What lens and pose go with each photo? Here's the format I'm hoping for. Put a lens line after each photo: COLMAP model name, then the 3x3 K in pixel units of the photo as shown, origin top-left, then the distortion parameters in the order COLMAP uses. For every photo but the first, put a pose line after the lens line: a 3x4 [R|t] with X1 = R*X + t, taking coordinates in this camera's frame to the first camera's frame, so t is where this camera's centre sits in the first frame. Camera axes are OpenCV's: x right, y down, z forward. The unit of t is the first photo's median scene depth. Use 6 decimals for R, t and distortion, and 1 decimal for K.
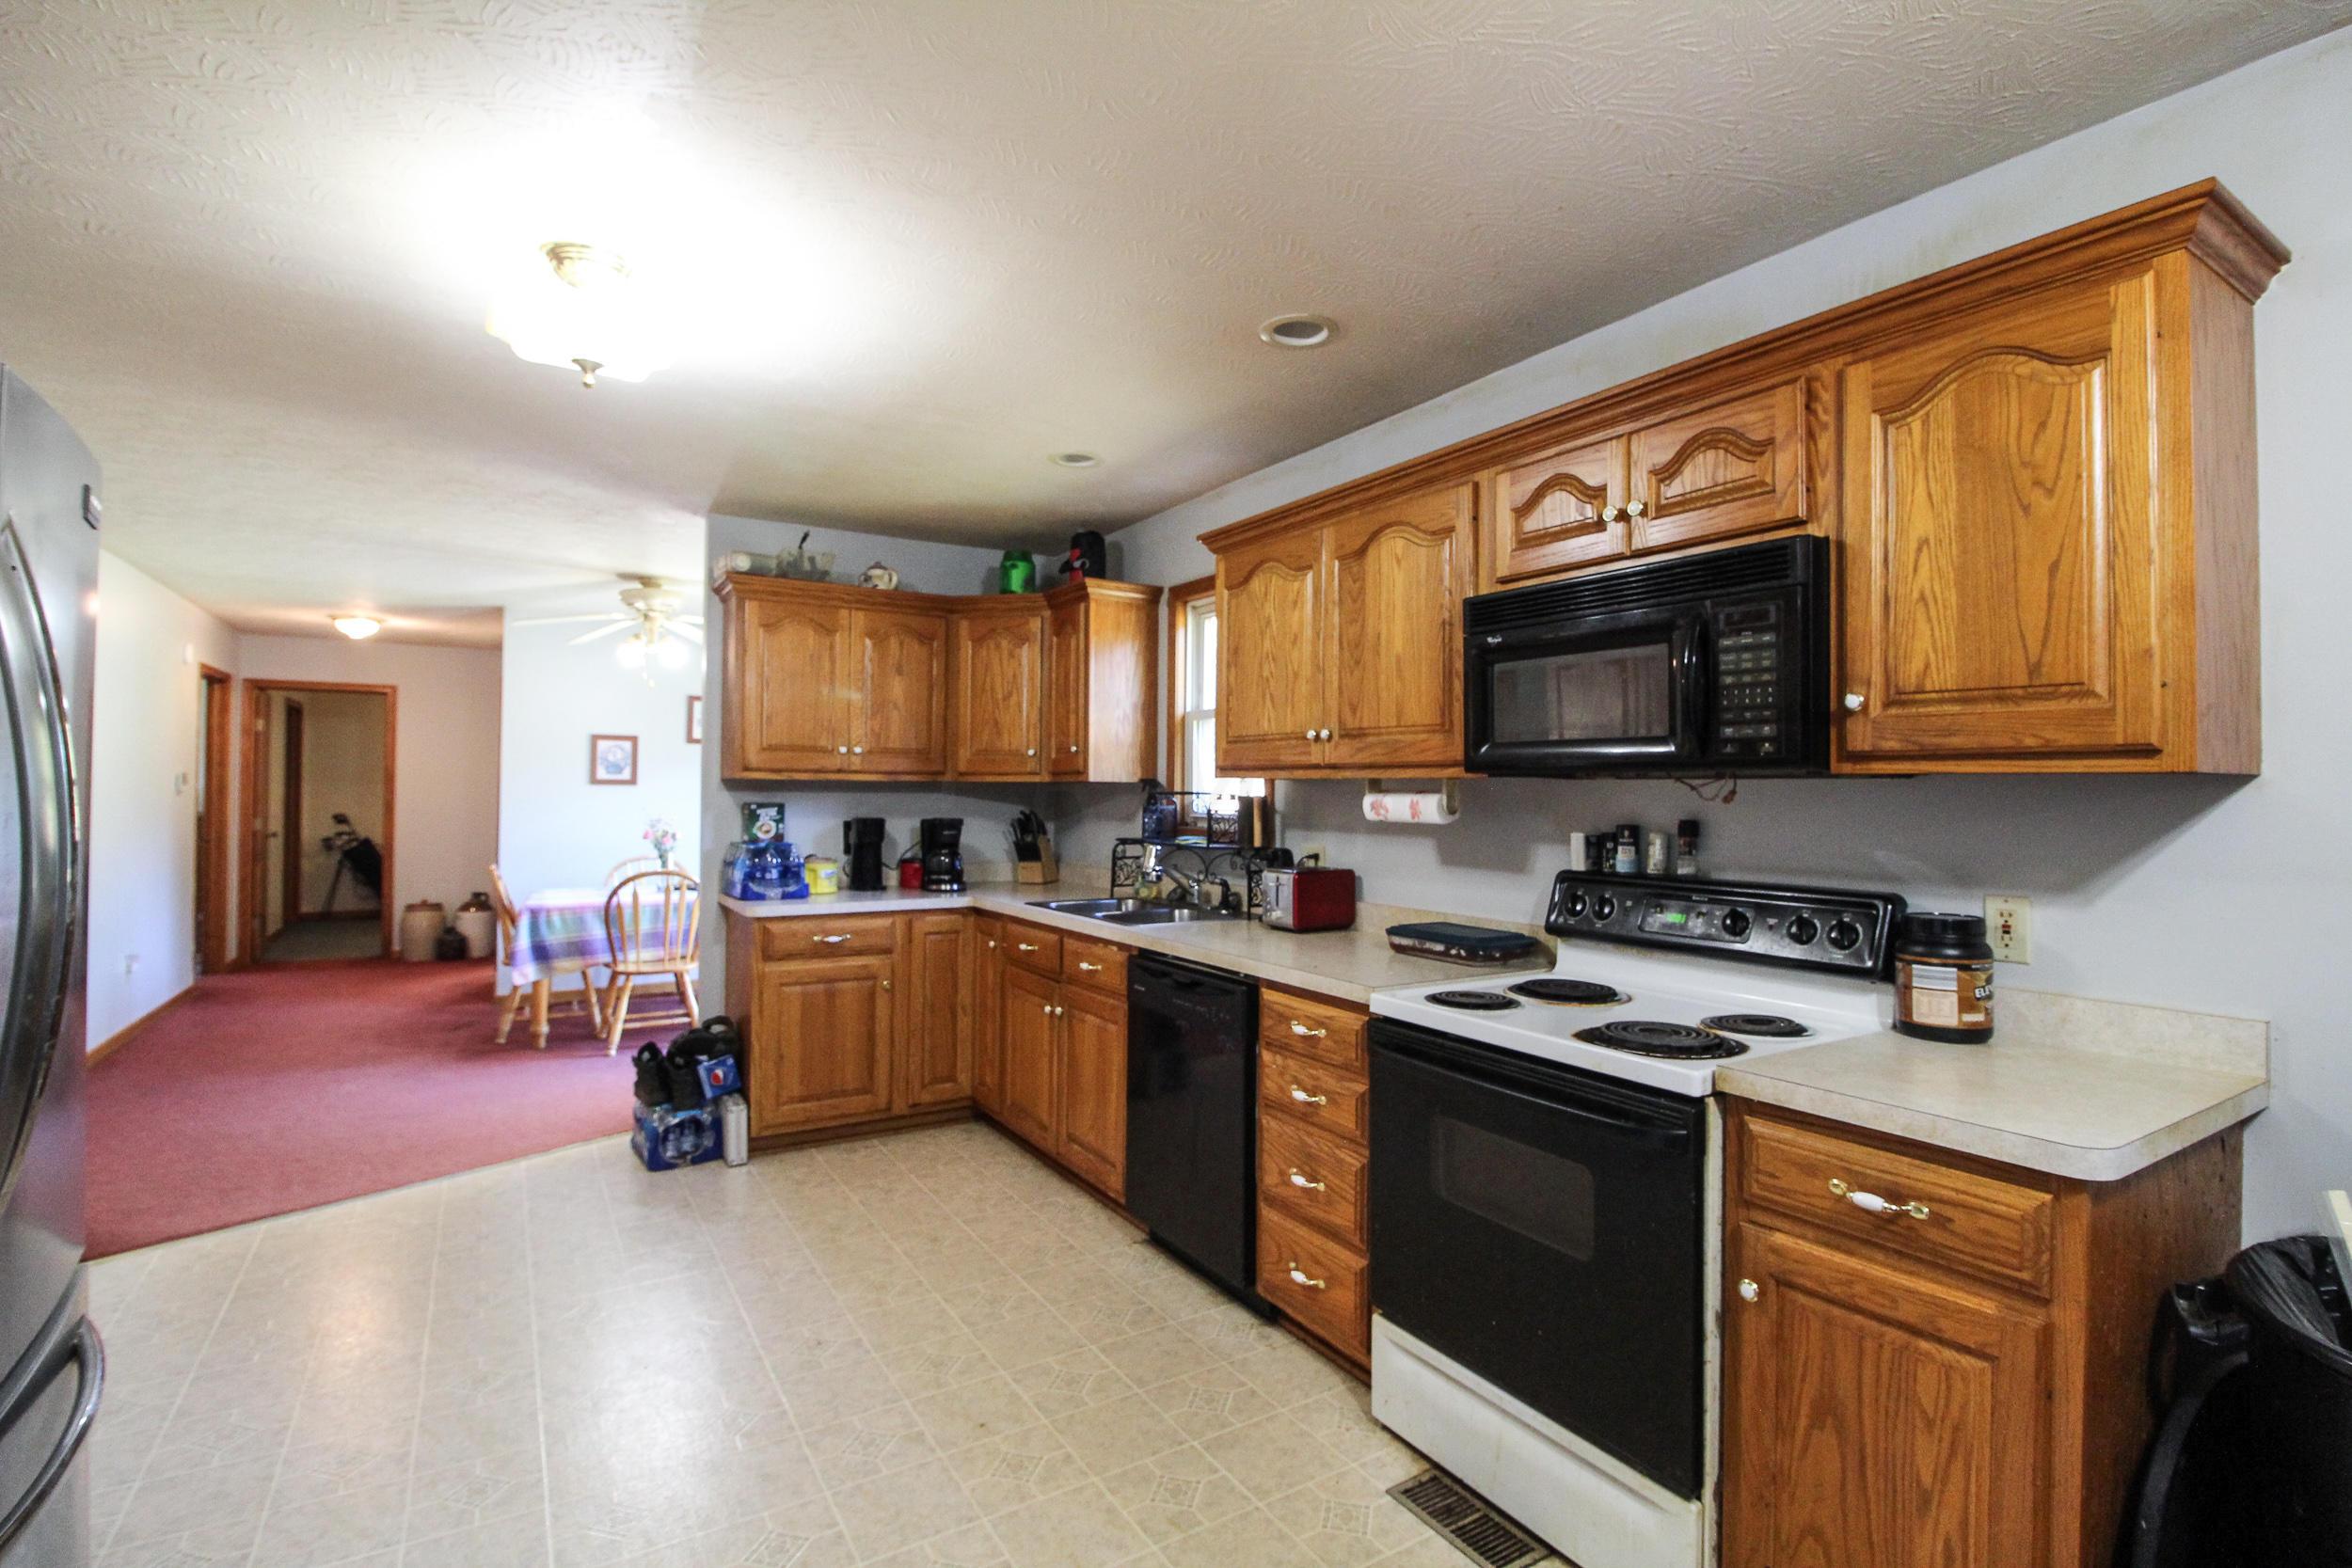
lens RADIAL K [[1091.2, 0, 1180.0], [0, 1091.2, 777.4], [0, 0, 1]] dist [-0.011700, -0.002614]
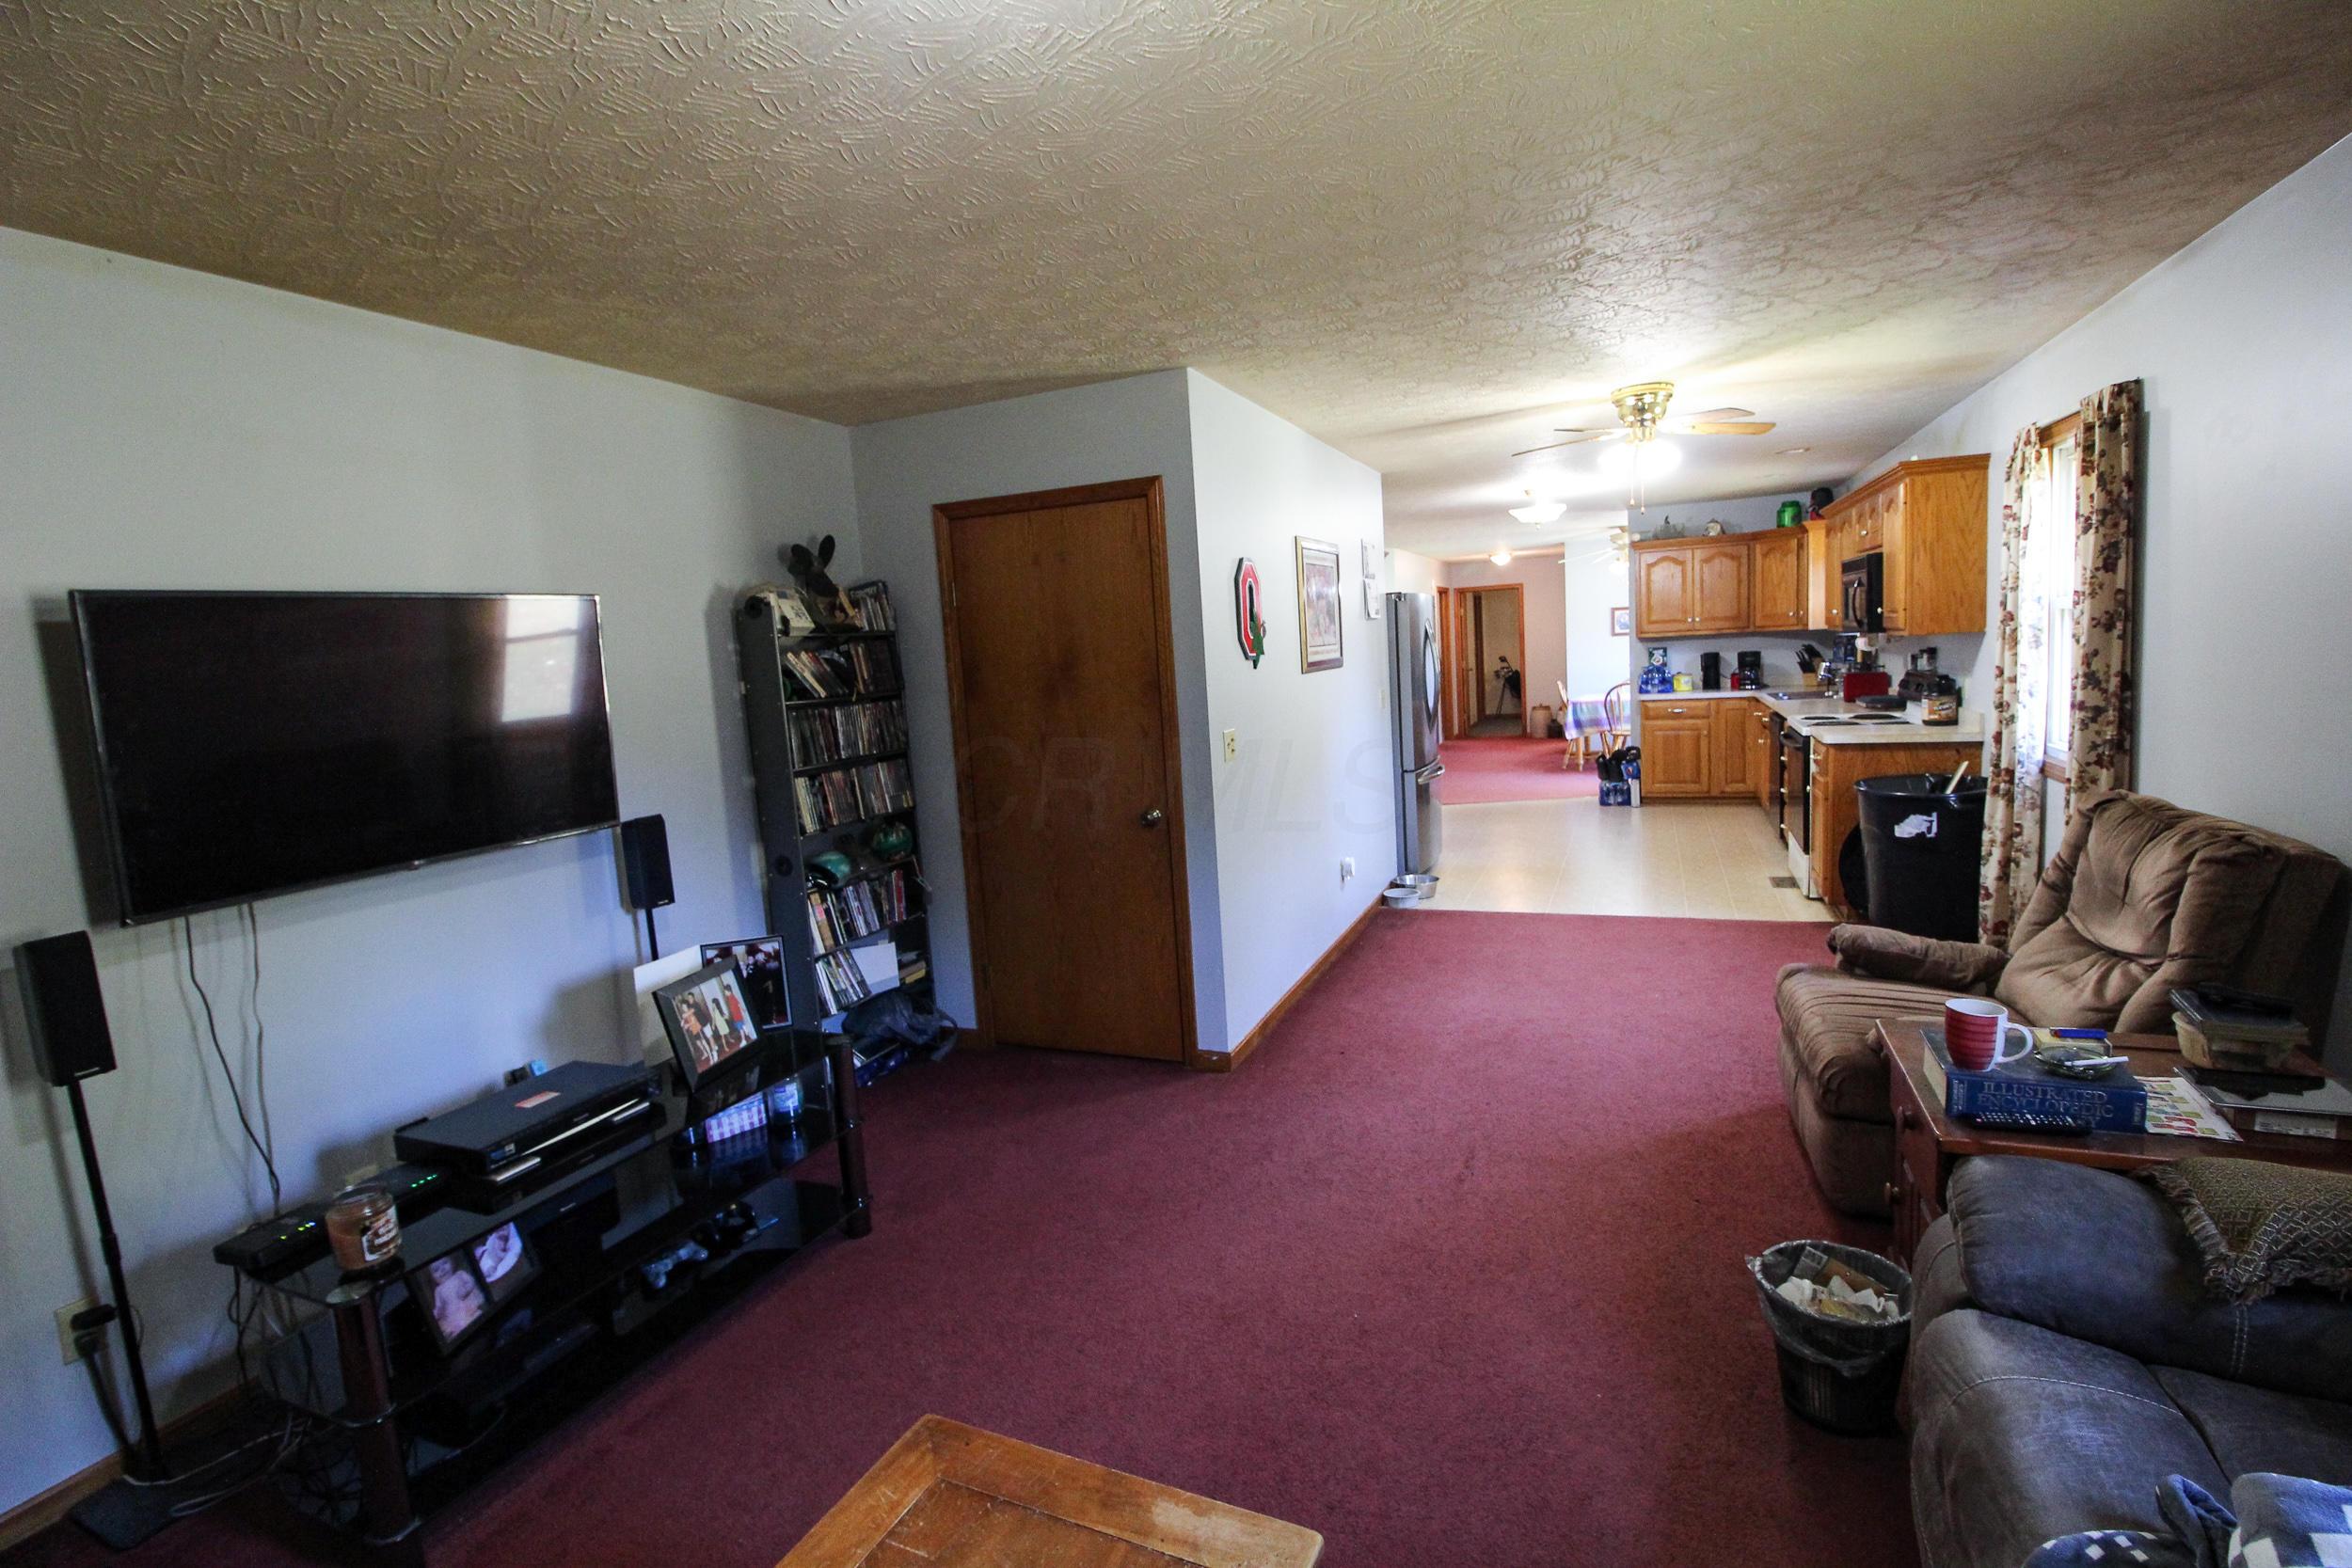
lens RADIAL K [[1091.2, 0, 1179.1], [0, 1091.2, 783.7], [0, 0, 1]] dist [-0.011700, -0.002614]
pose [[0.572870, 0.055578, -0.817759, 0.787917], [0.081584, 0.988877, 0.124361, -0.051014], [0.815575, -0.137959, 0.561964, -0.922552]]
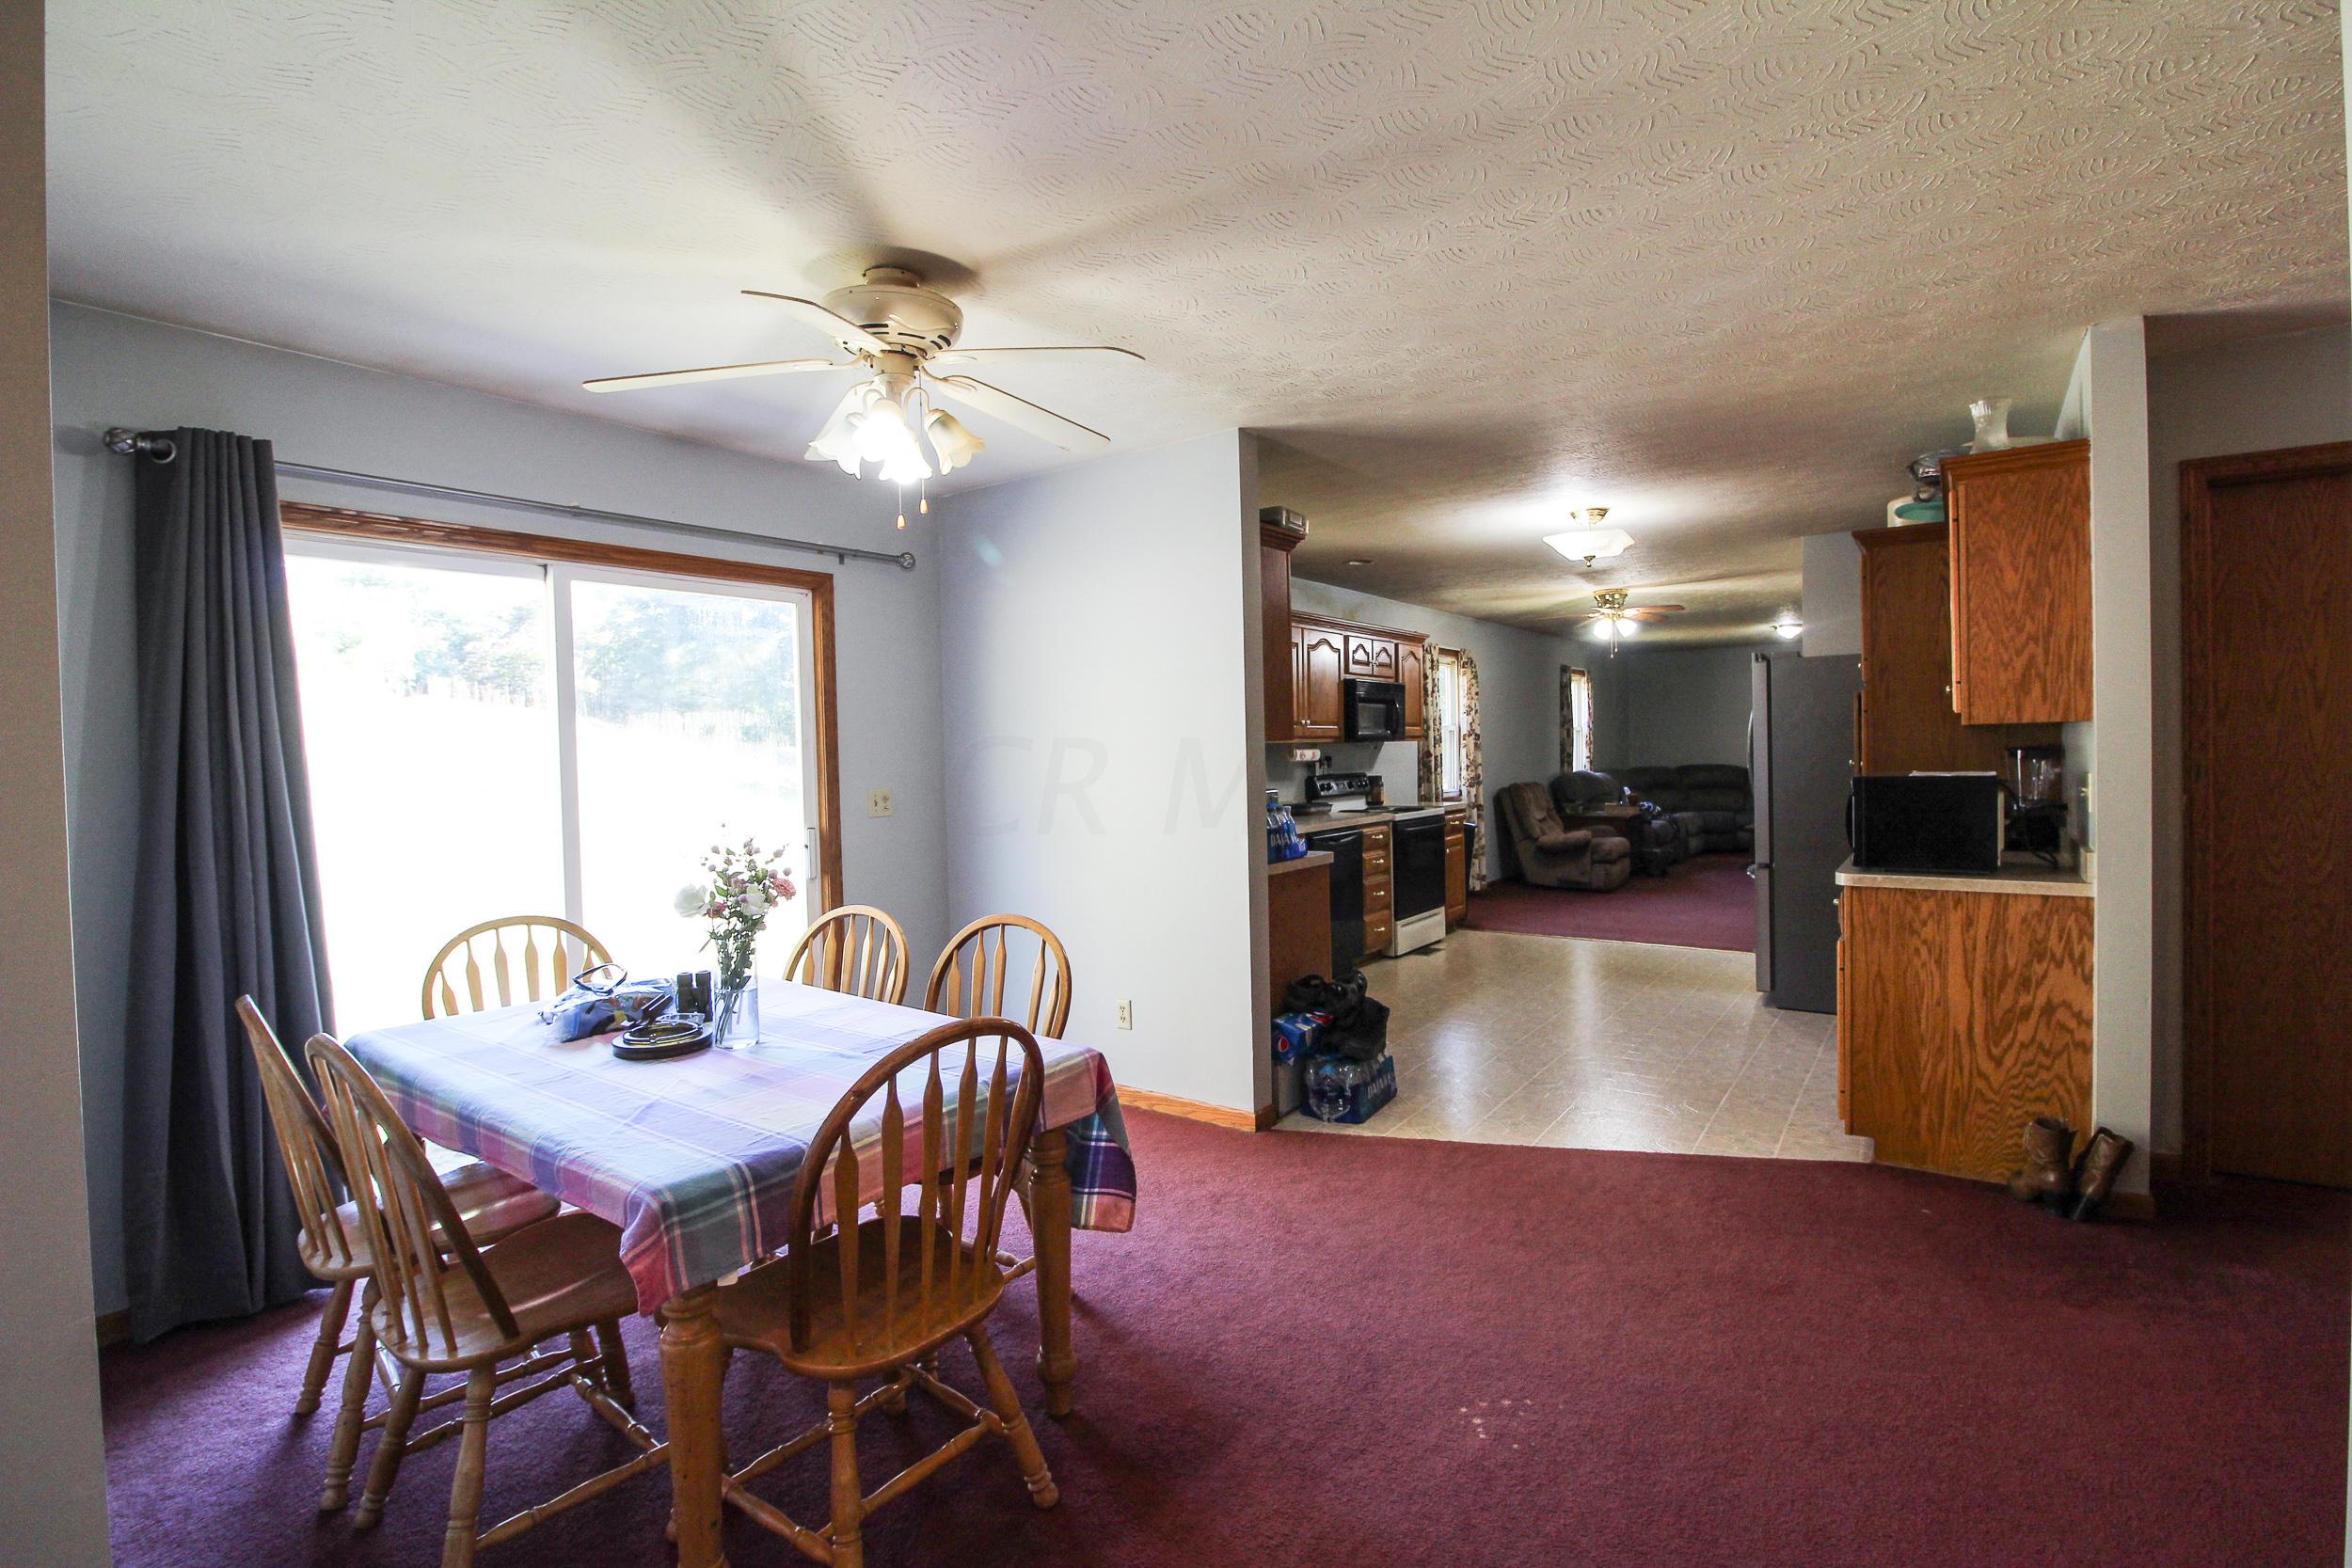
lens RADIAL K [[1091.2, 0, 1179.8], [0, 1091.2, 780.3], [0, 0, 1]] dist [-0.011700, -0.002614]
pose [[-0.378088, -0.024717, 0.925440, -1.191506], [0.006879, 0.999541, 0.029506, 0.007219], [-0.925744, 0.017522, -0.377744, 1.355239]]
